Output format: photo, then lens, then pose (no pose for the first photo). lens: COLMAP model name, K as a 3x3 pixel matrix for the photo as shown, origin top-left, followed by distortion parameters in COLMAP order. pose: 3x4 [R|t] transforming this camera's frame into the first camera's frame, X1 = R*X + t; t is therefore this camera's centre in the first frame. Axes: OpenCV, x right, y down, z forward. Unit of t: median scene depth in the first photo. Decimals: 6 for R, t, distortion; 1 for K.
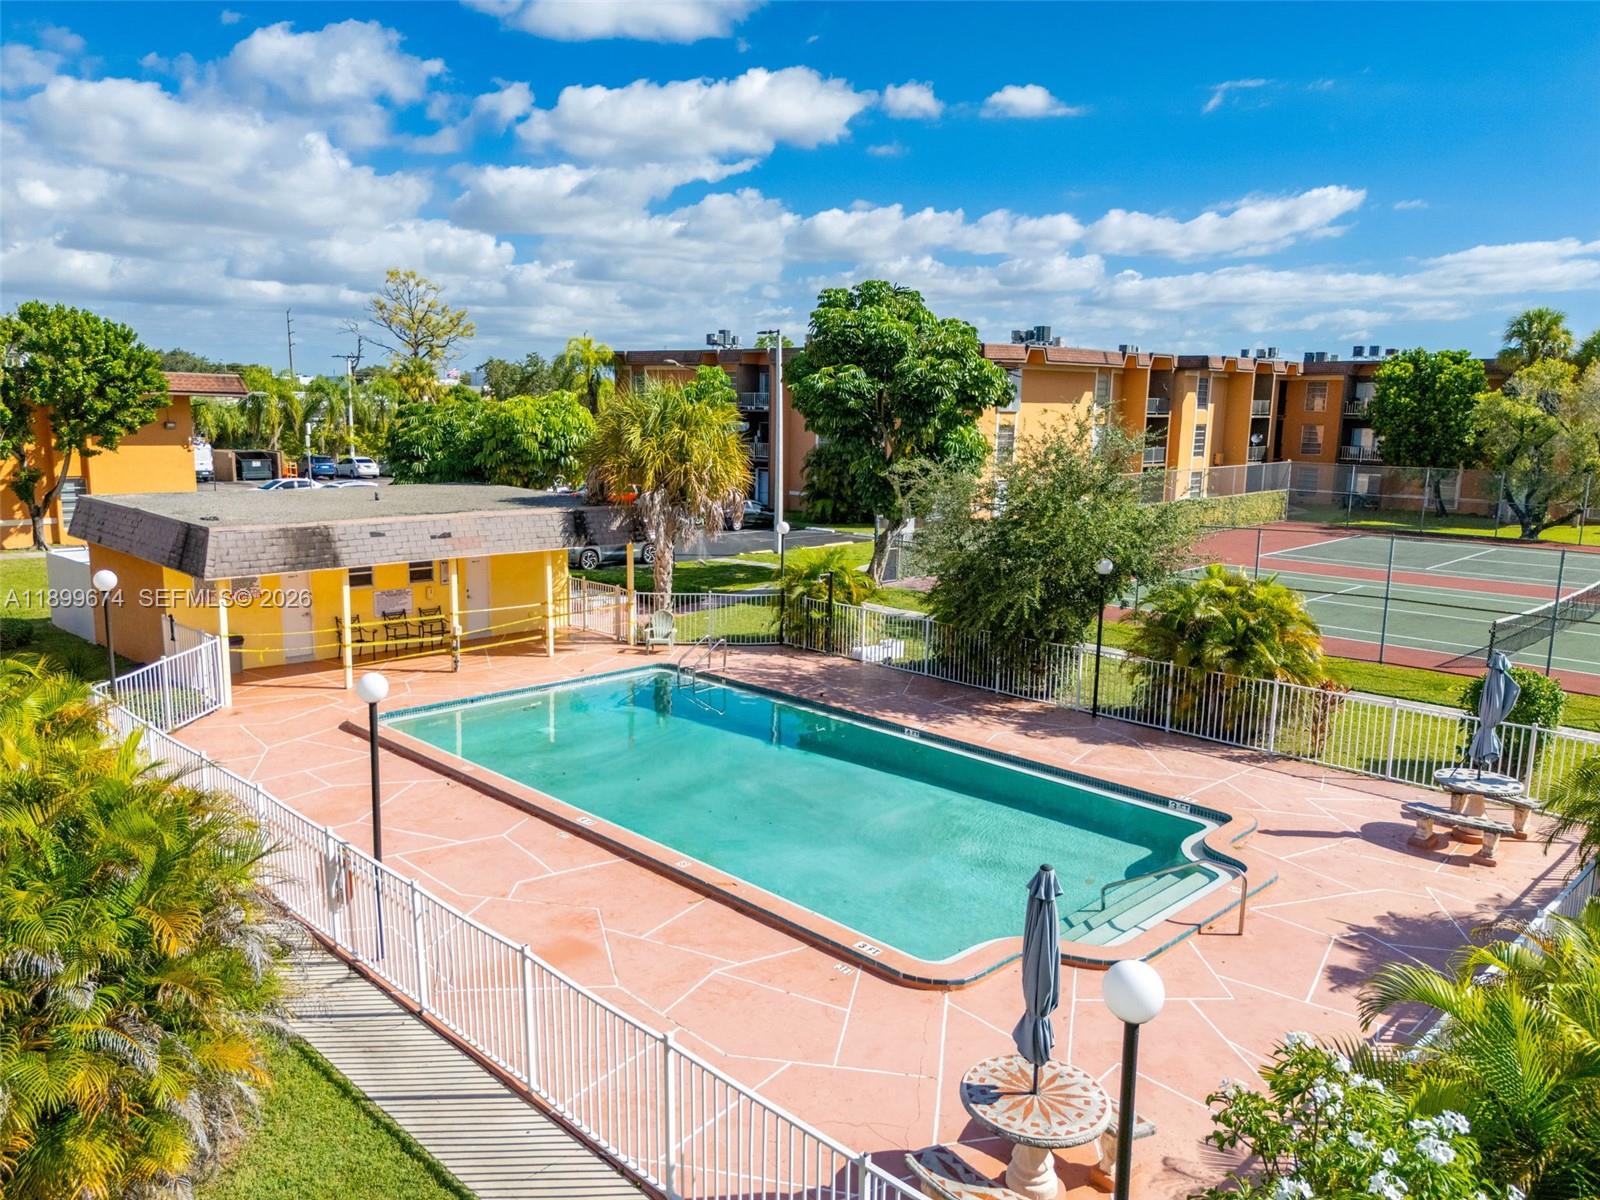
lens RADIAL K [[1176.9, 0, 793.2], [0, 1176.9, 601.5], [0, 0, 1]] dist [0.063679, -0.034992]
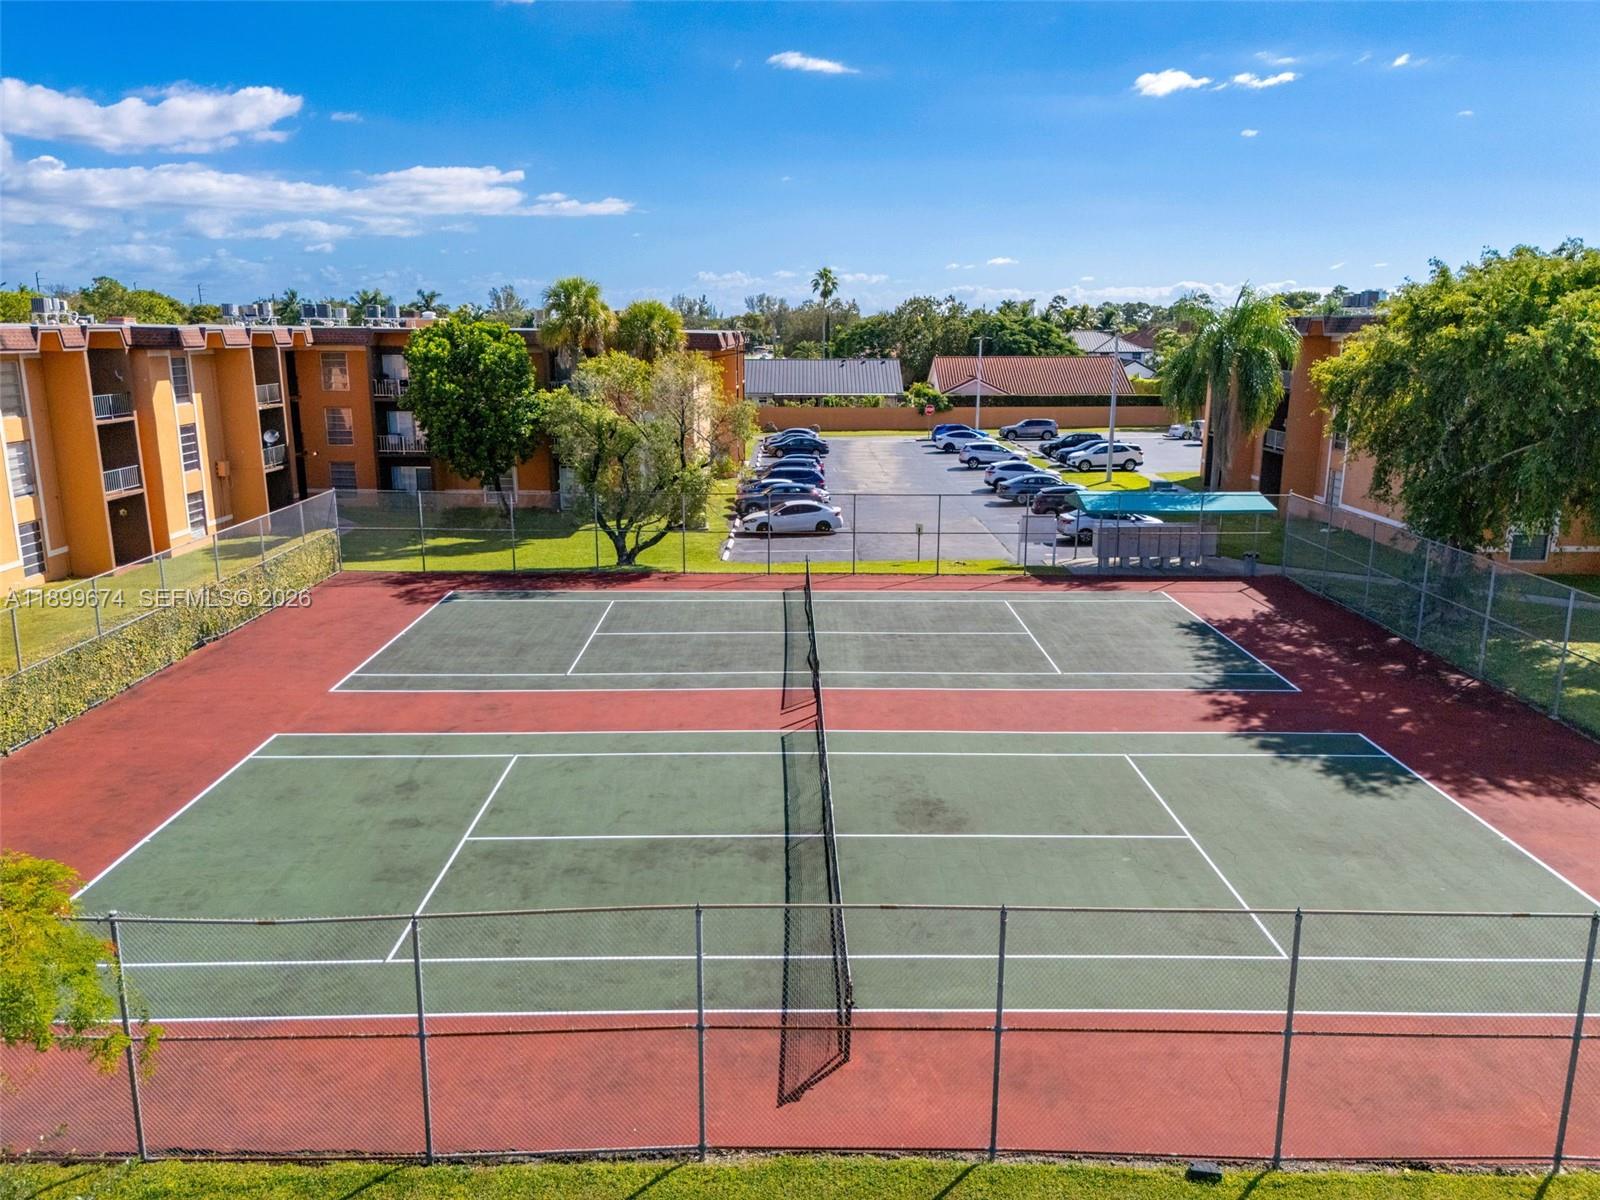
lens RADIAL K [[1176.9, 0, 794.9], [0, 1176.9, 607.9], [0, 0, 1]] dist [0.063679, -0.034992]
pose [[0.699655, -0.182122, 0.690880, 0.084406], [0.128547, 0.983275, 0.129020, -0.084034], [-0.702822, -0.001459, 0.711364, 0.237033]]
